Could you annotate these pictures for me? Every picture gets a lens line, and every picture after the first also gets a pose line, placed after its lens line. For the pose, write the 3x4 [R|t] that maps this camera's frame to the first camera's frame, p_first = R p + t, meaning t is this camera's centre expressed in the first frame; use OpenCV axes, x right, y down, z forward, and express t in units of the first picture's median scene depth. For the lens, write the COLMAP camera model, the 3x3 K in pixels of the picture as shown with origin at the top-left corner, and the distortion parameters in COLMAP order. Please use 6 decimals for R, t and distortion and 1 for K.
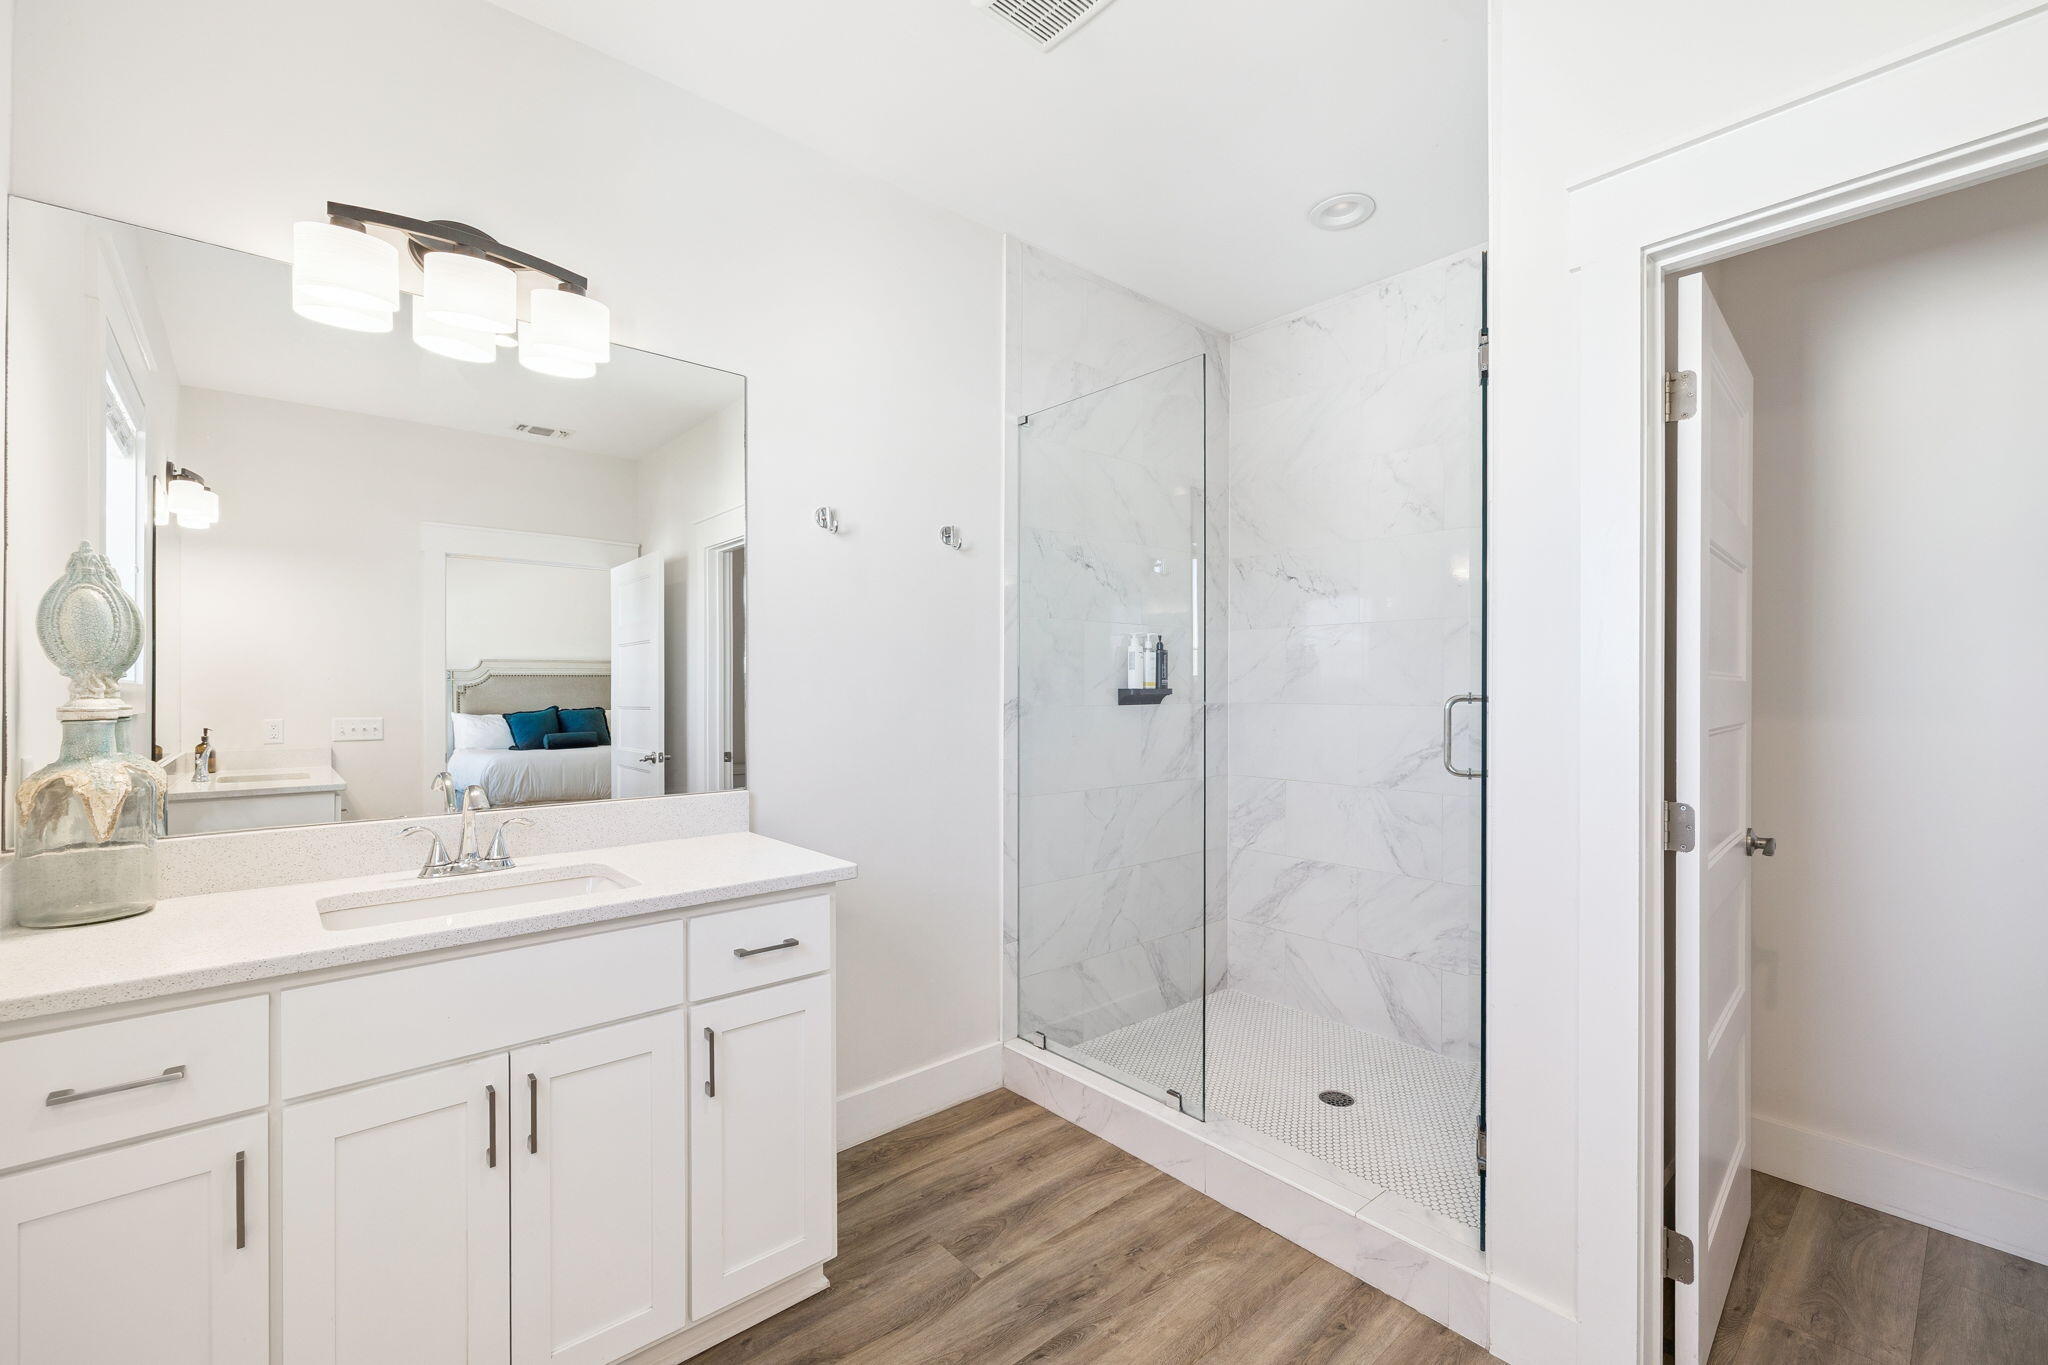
lens RADIAL K [[858.0, 0, 1024.0], [0, 858.0, 682.5], [0, 0, 1]] dist [-0.000267, 0.000541]
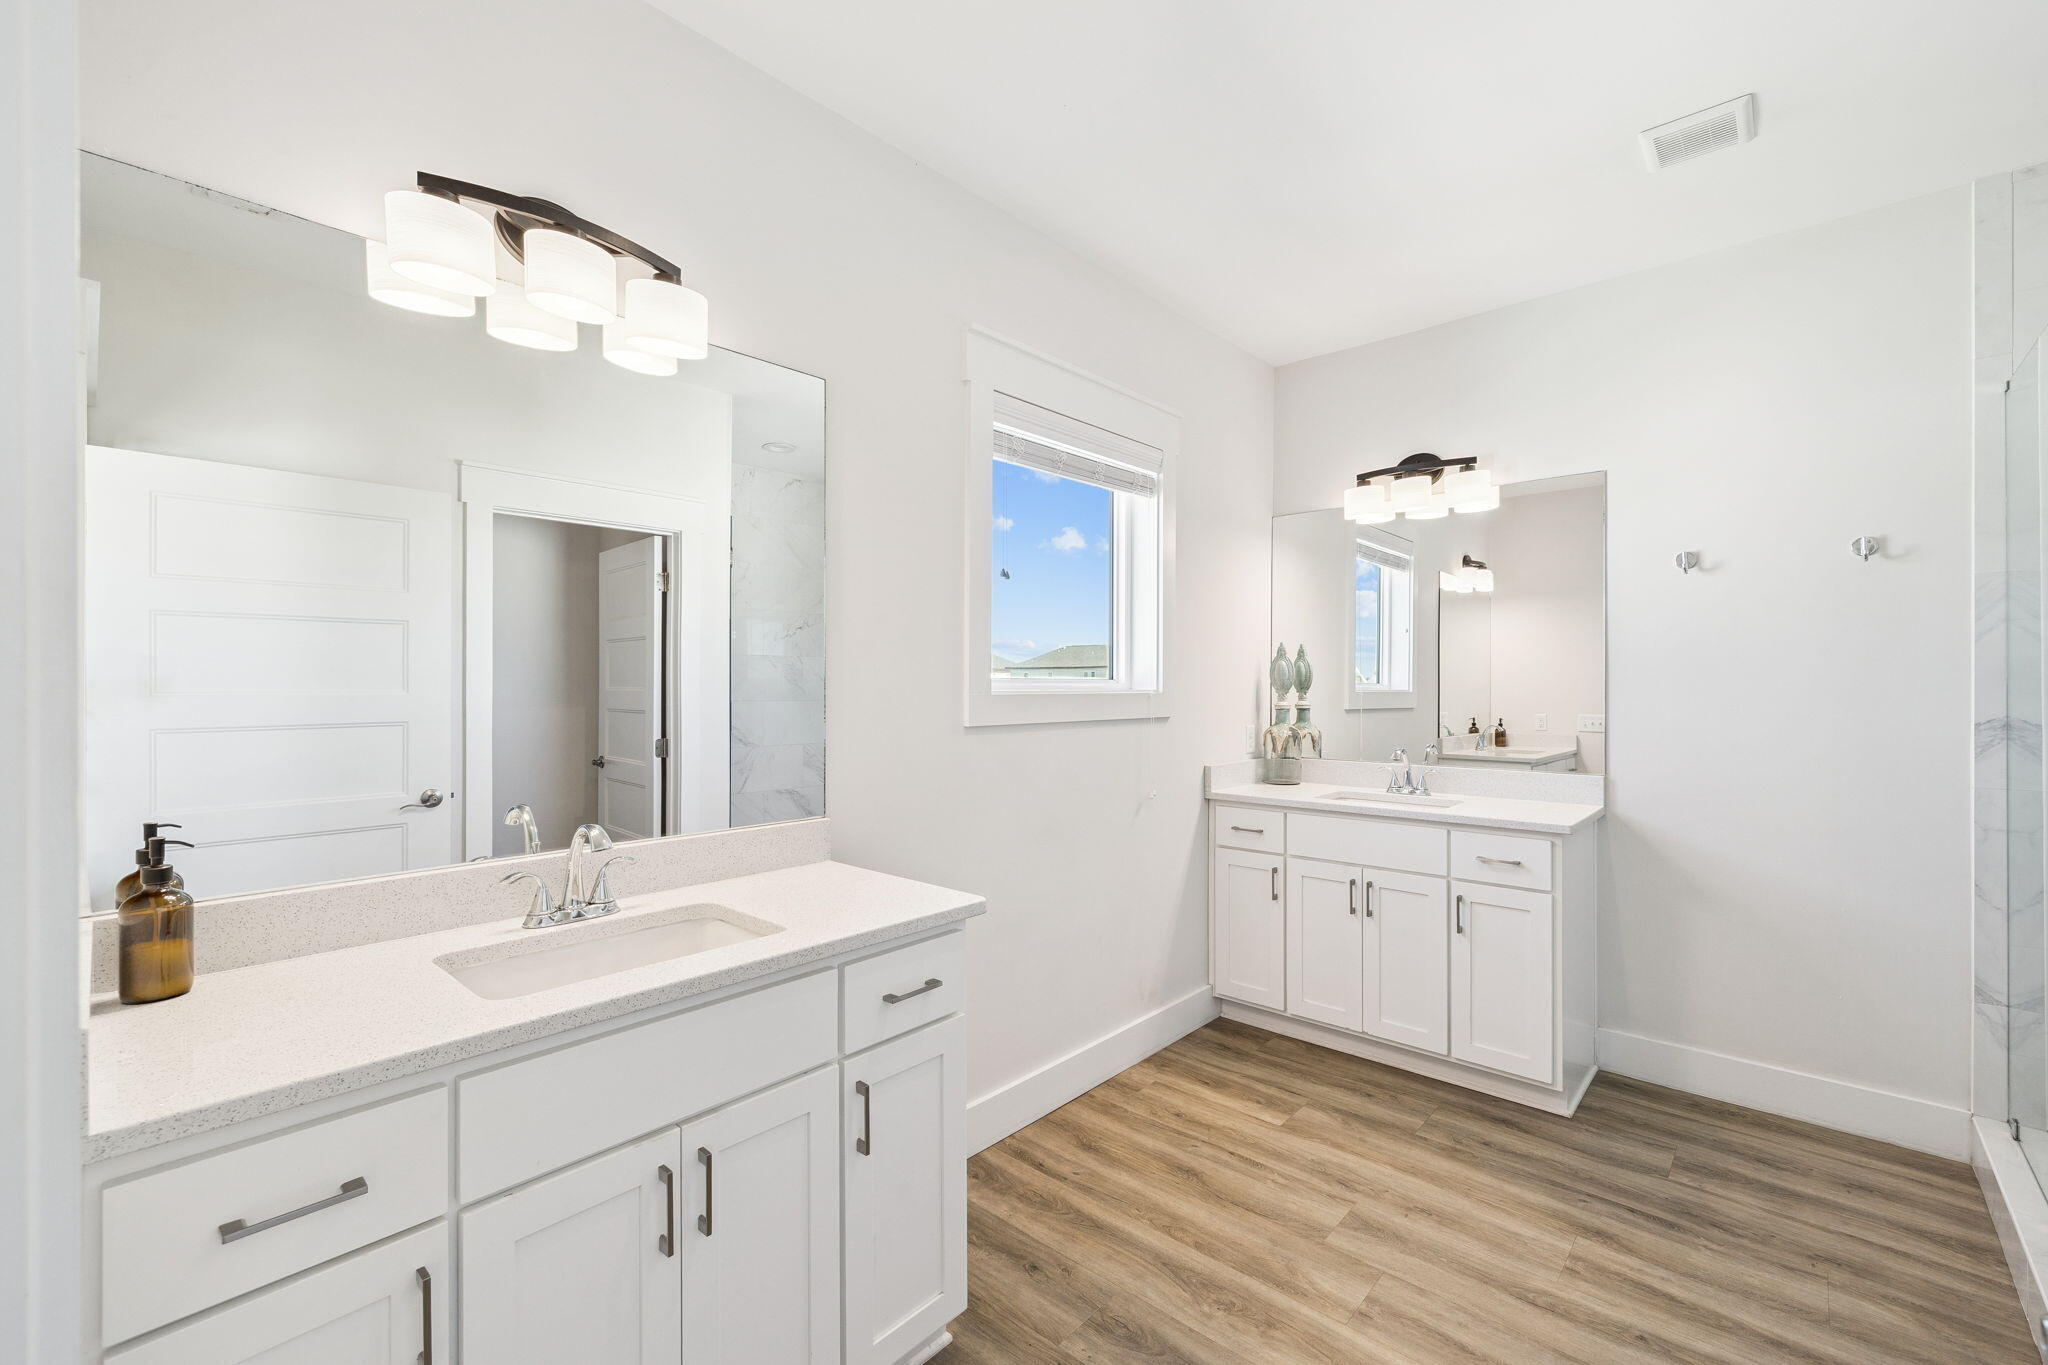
lens RADIAL K [[858.0, 0, 1024.0], [0, 858.0, 682.5], [0, 0, 1]] dist [-0.000267, 0.000541]
pose [[0.109183, -0.000158, -0.994022, 0.931370], [0.005379, 0.999985, 0.000431, -0.028053], [0.994007, -0.005394, 0.109183, -0.056260]]
